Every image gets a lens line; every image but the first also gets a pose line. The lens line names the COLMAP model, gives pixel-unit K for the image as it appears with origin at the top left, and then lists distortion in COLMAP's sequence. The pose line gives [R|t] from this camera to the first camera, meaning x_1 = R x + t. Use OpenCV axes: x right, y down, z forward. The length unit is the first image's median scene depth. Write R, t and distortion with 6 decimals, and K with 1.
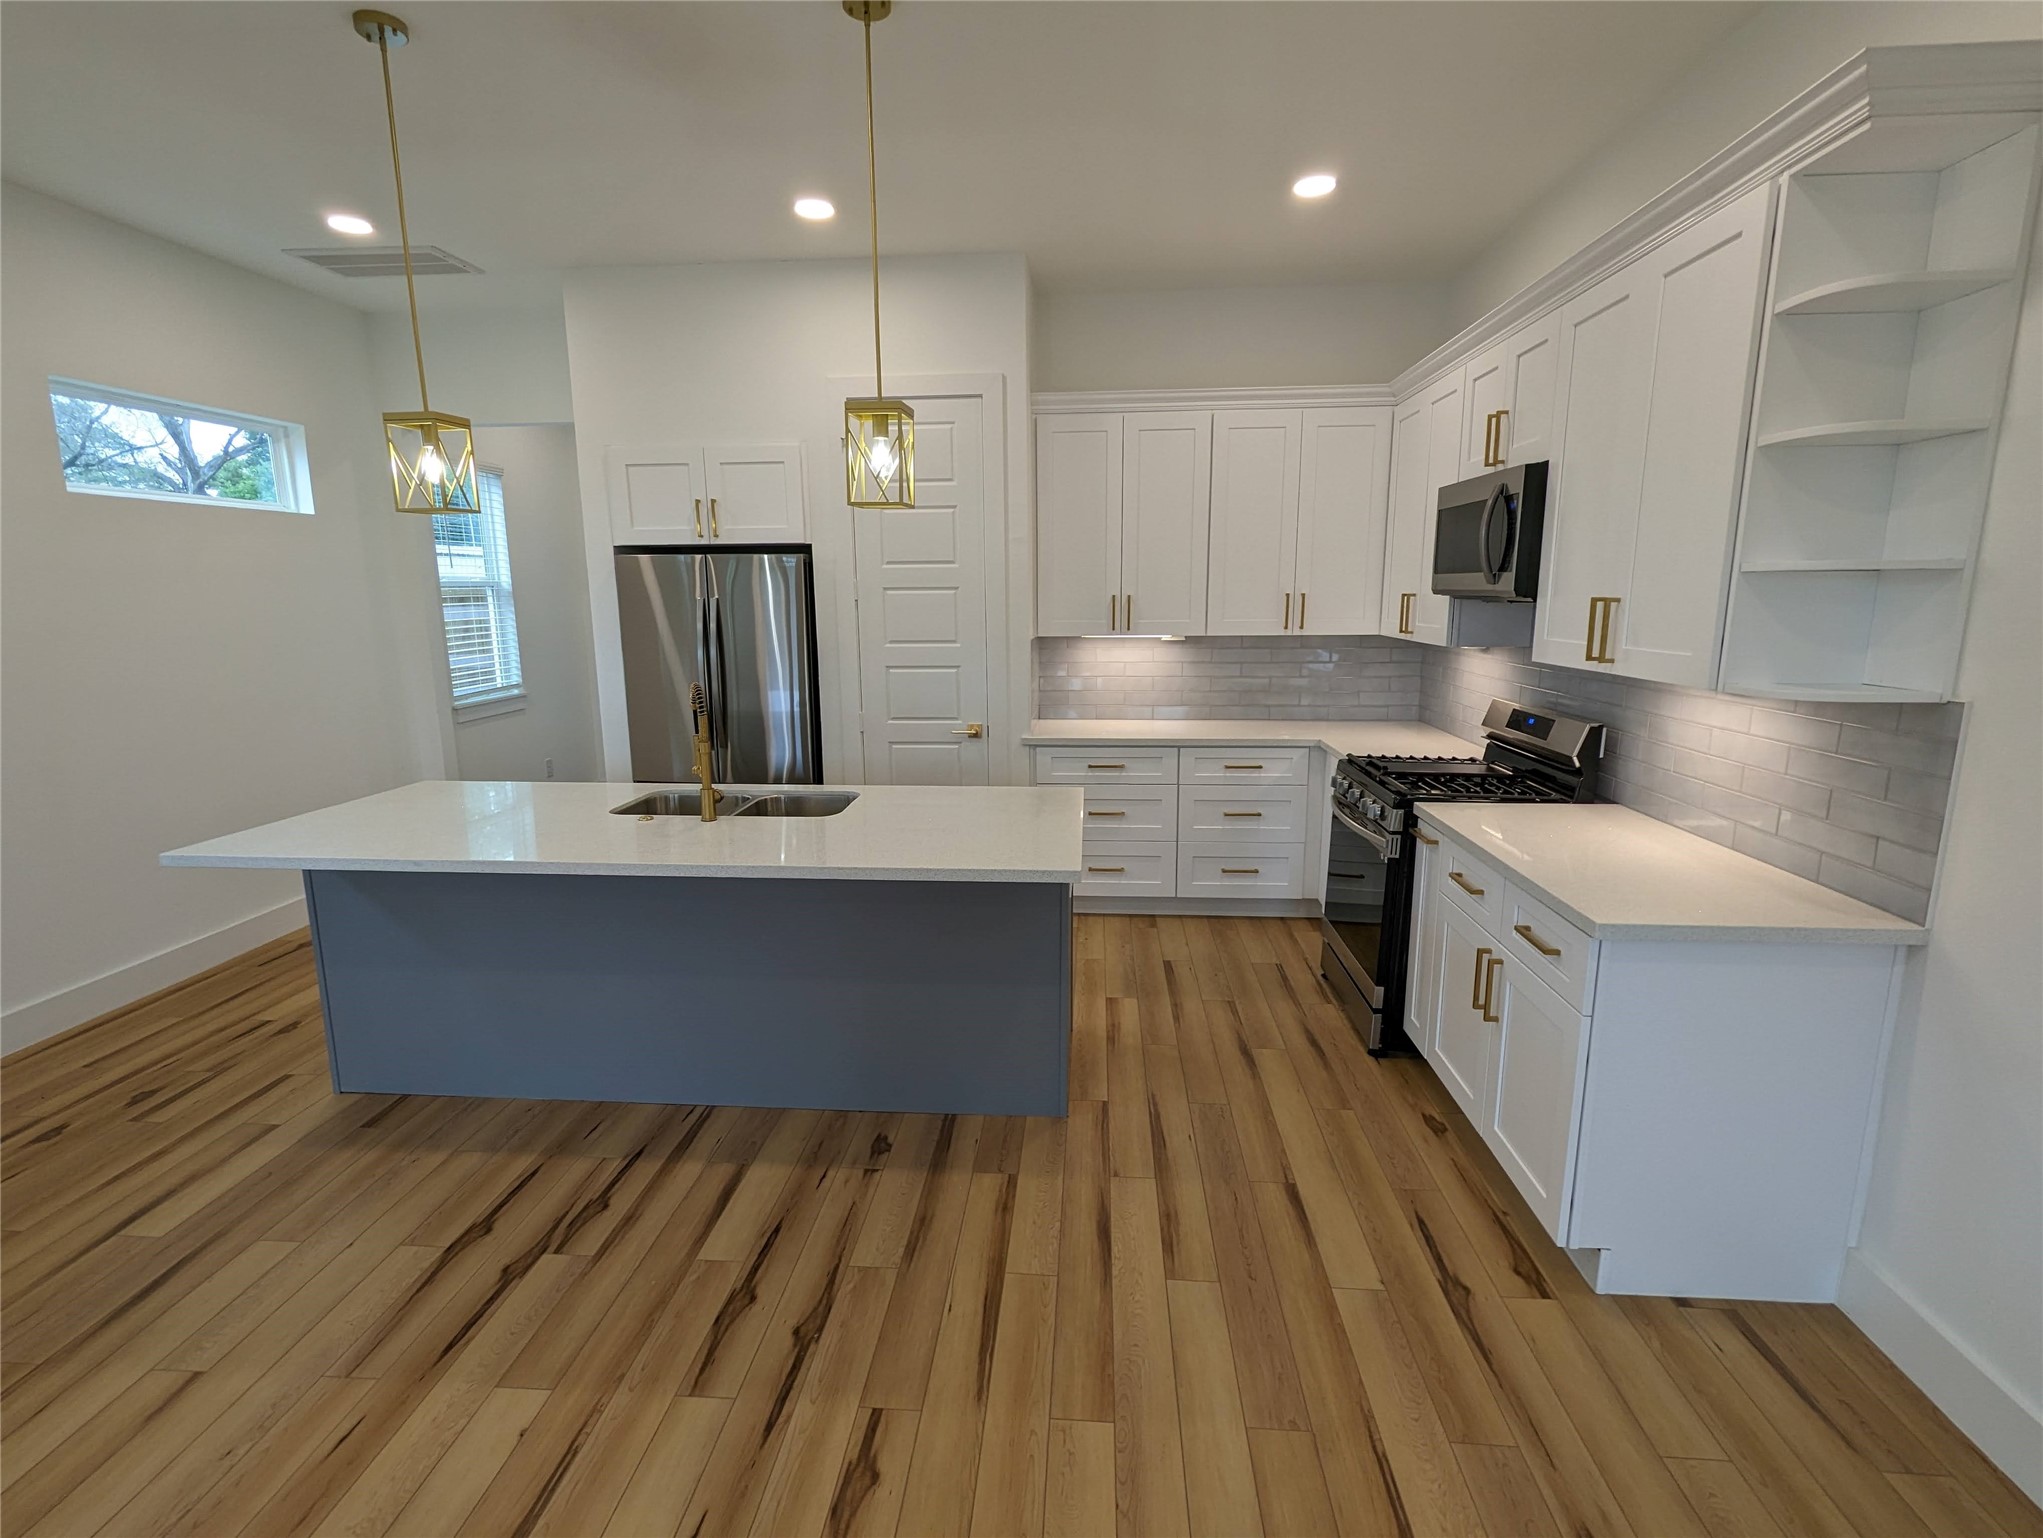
lens RADIAL K [[980.4, 0, 1020.4], [0, 980.4, 774.8], [0, 0, 1]] dist [-0.000662, 0.002094]
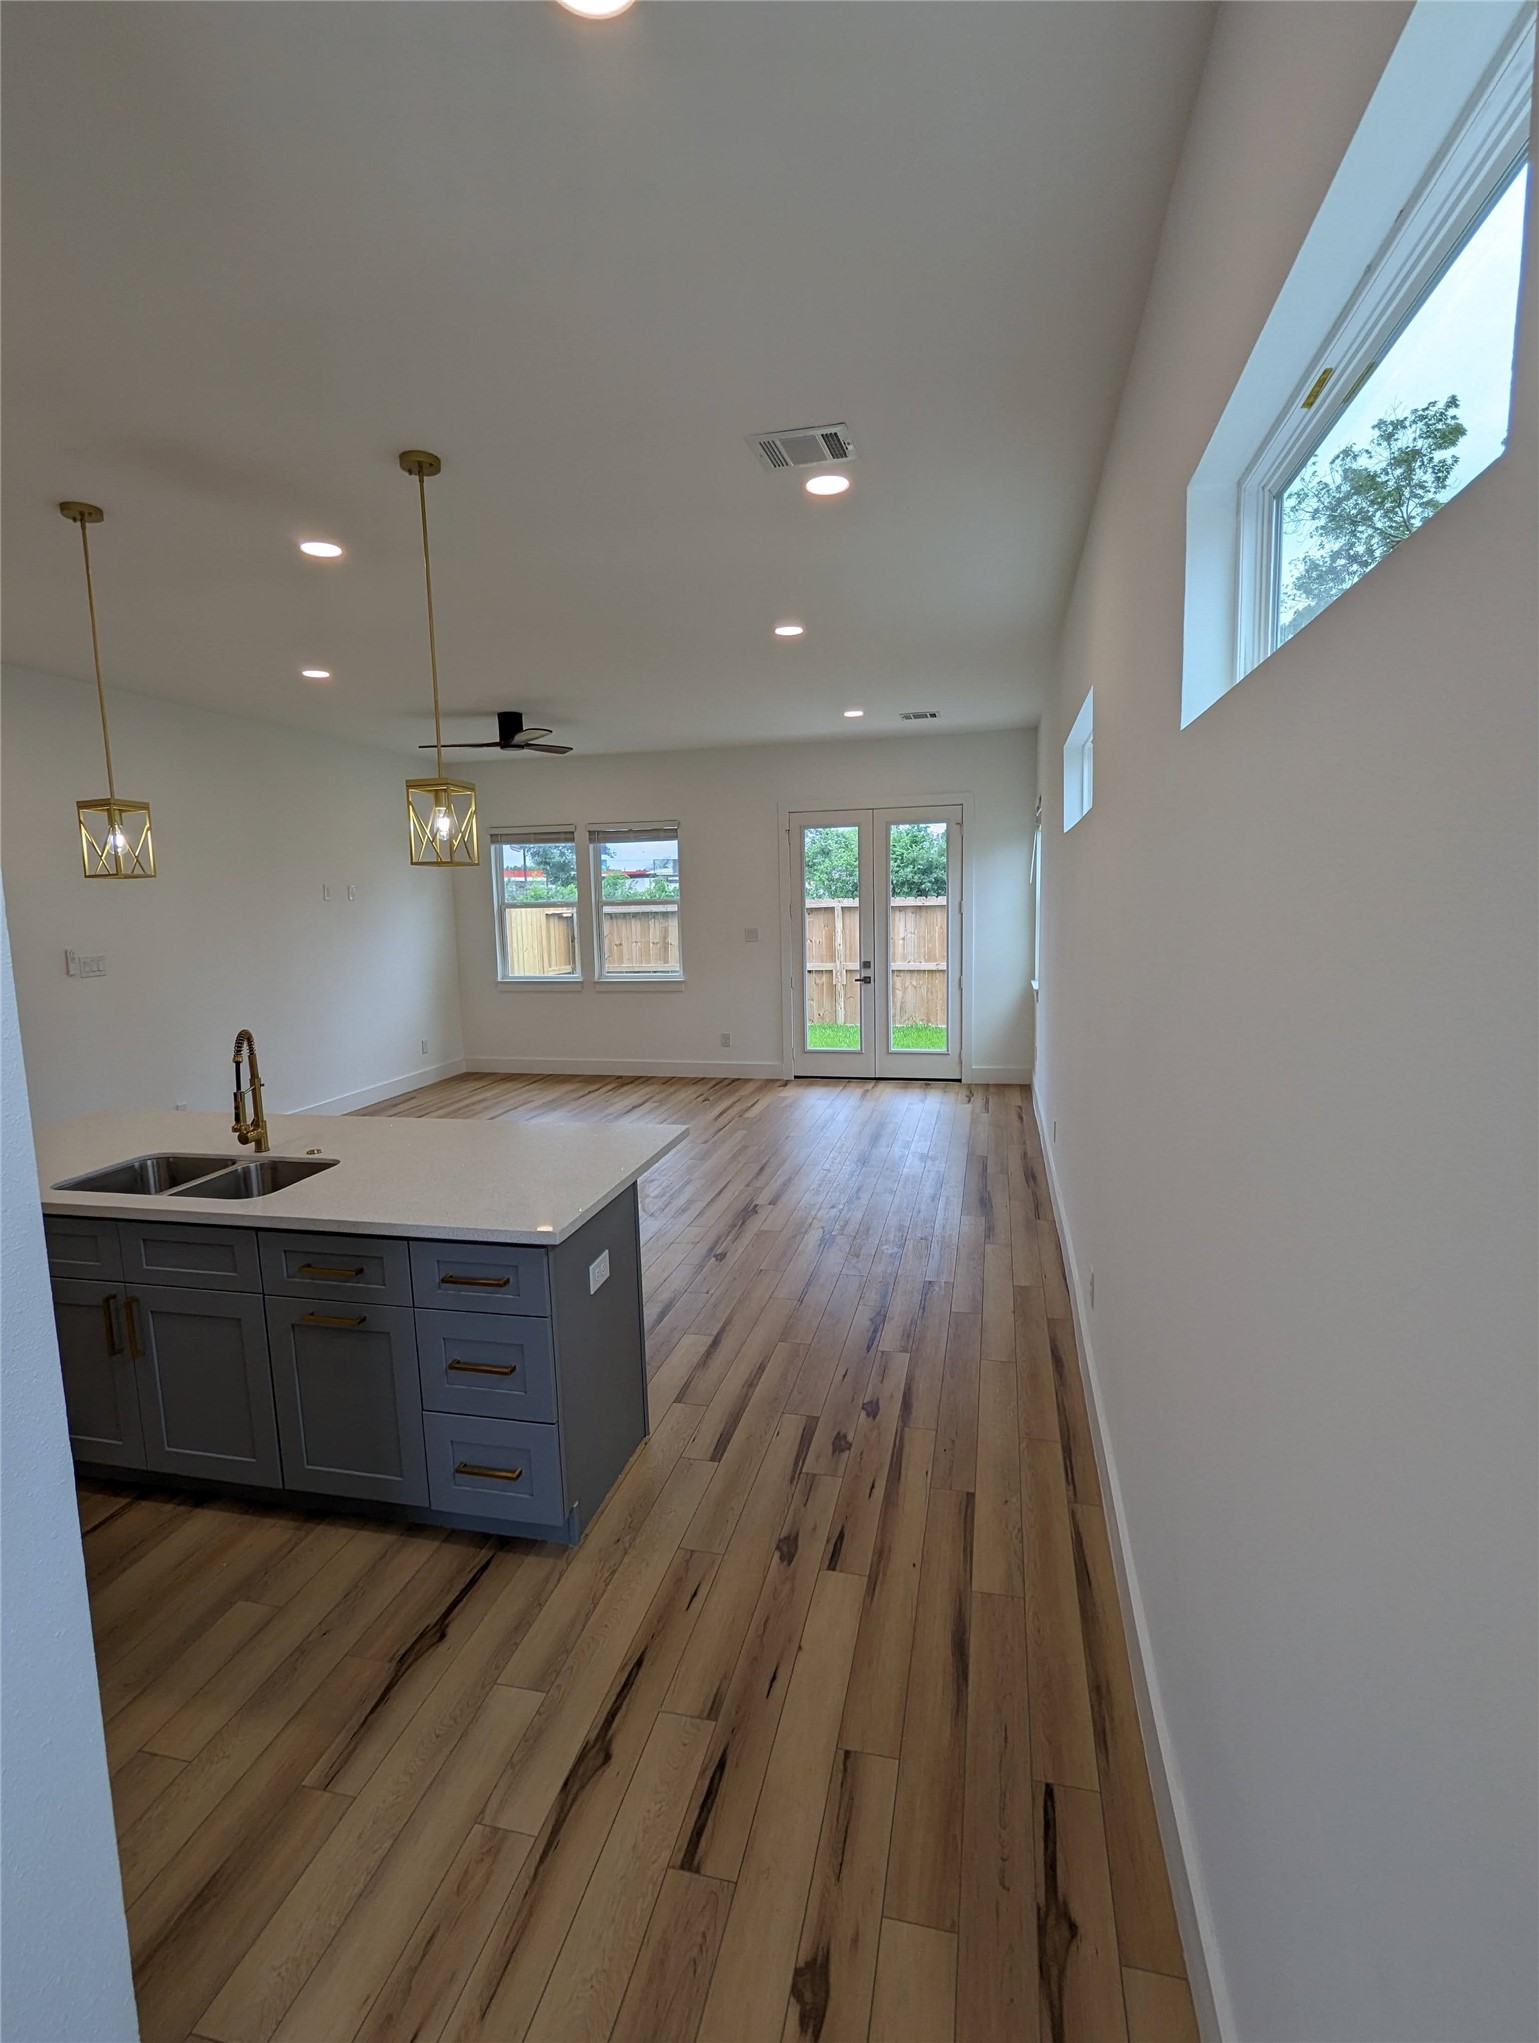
lens RADIAL K [[980.4, 0, 761.8], [0, 980.4, 1018.4], [0, 0, 1]] dist [-0.000662, 0.002094]
pose [[-0.987388, 0.008020, 0.158115, -1.025191], [0.056782, 0.950210, 0.306392, -0.385390], [-0.147785, 0.311506, -0.938682, 1.877535]]
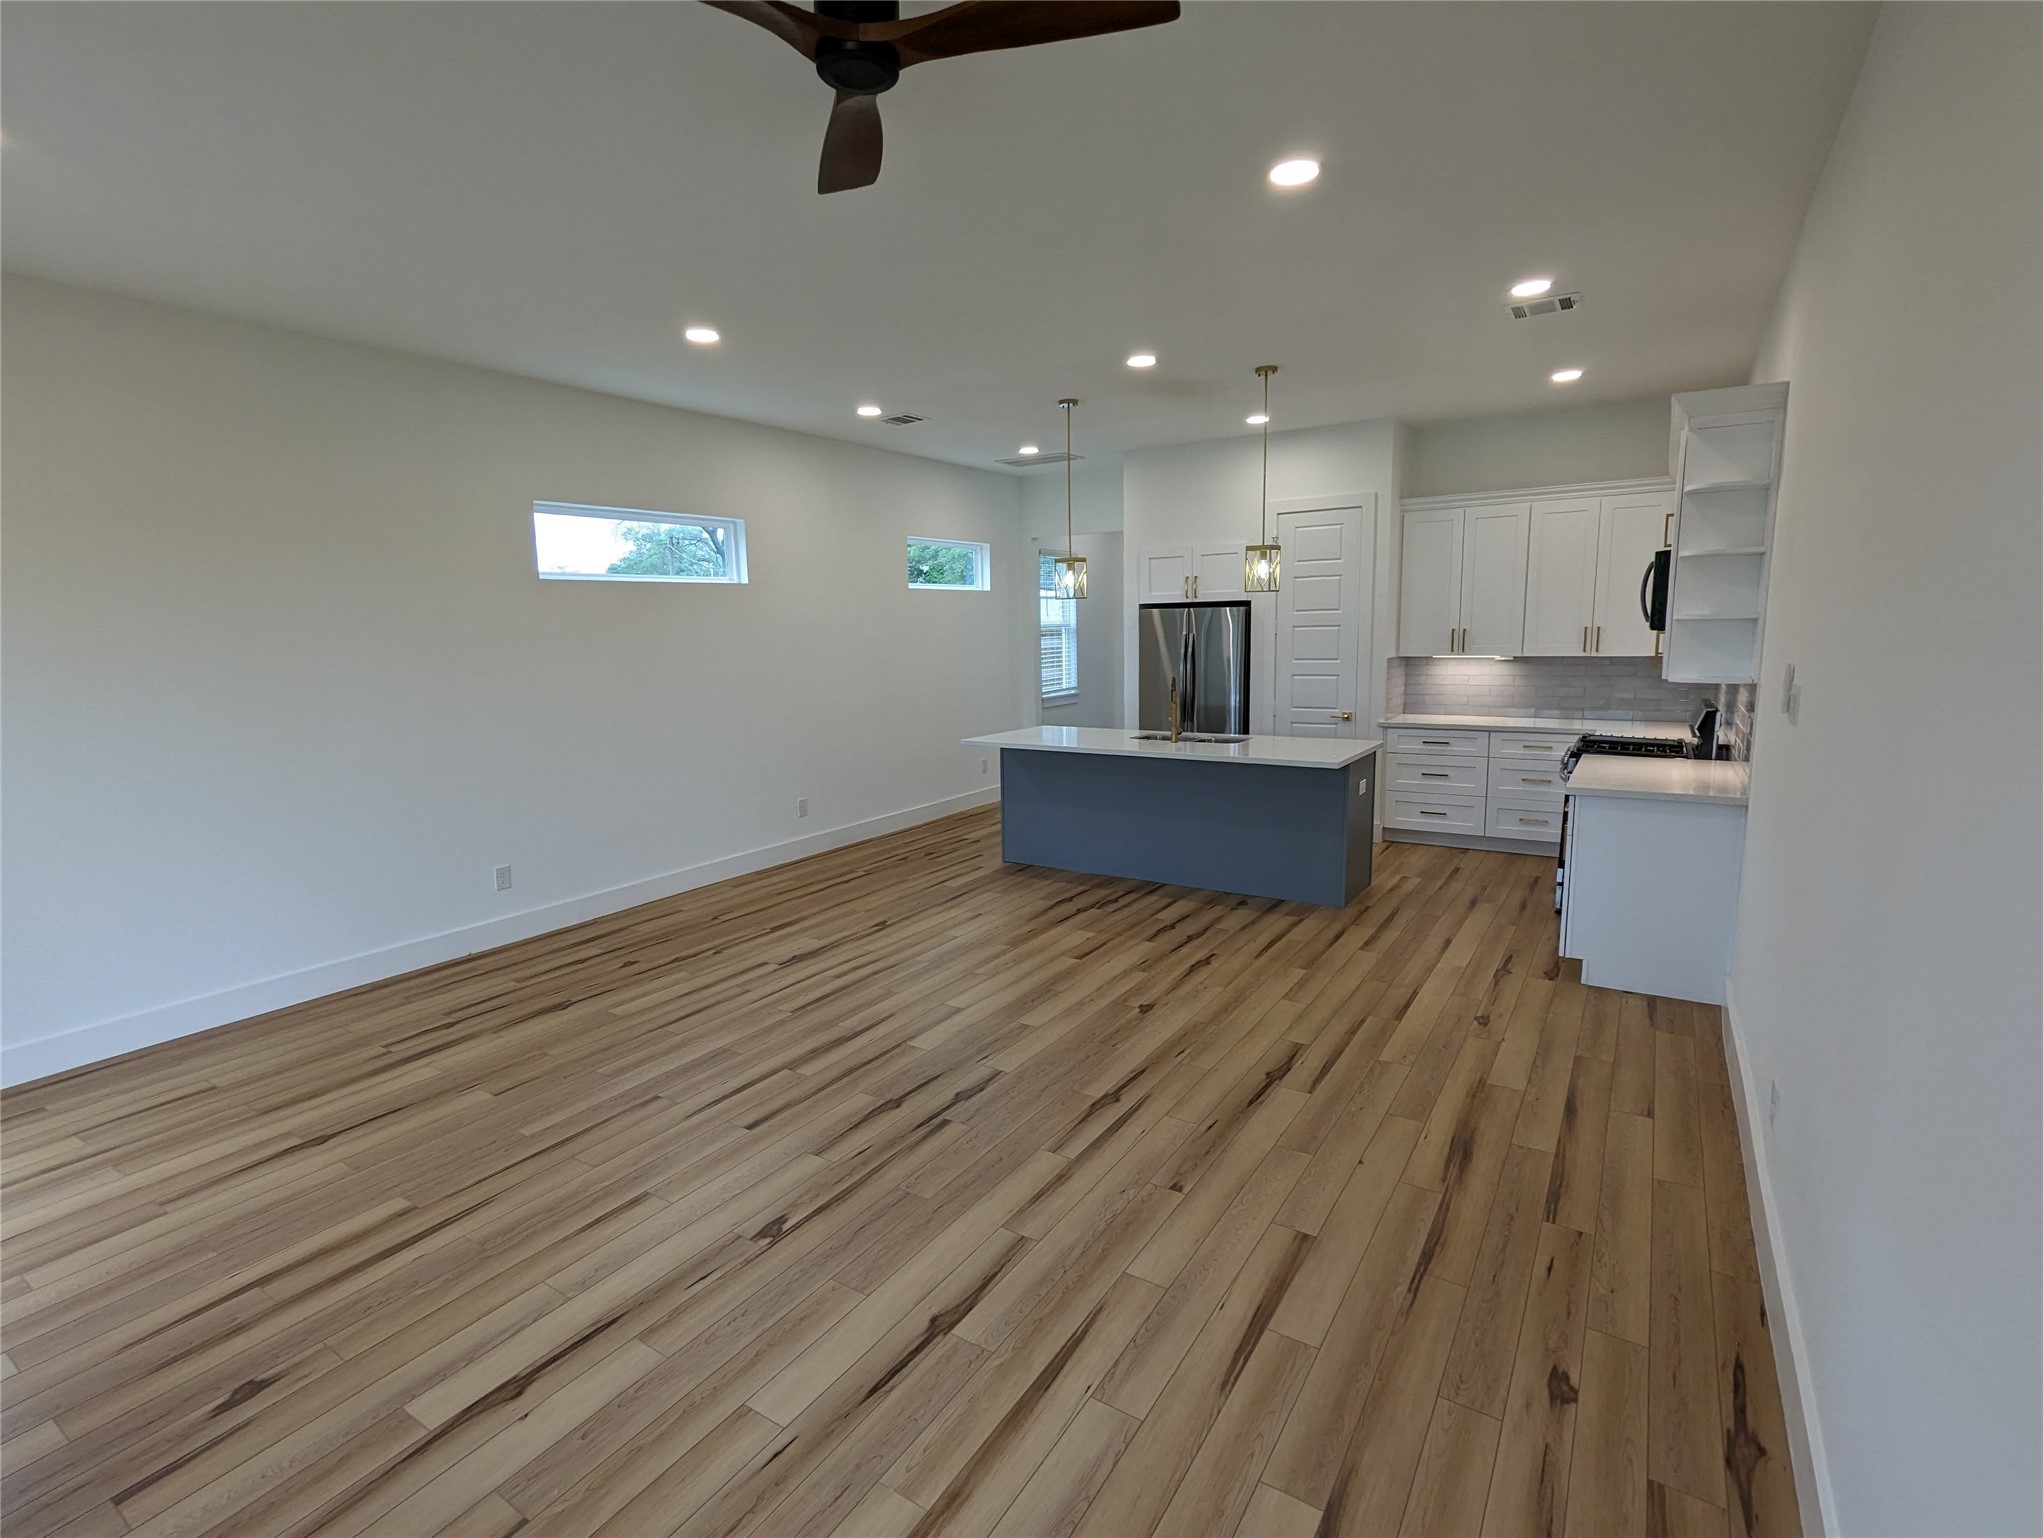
lens RADIAL K [[980.4, 0, 1008.9], [0, 980.4, 780.5], [0, 0, 1]] dist [-0.000662, 0.002094]
pose [[0.873745, 0.063374, -0.482237, 0.377599], [-0.074741, 0.997193, -0.004373, 0.161732], [0.480607, 0.039864, 0.876030, -0.969503]]
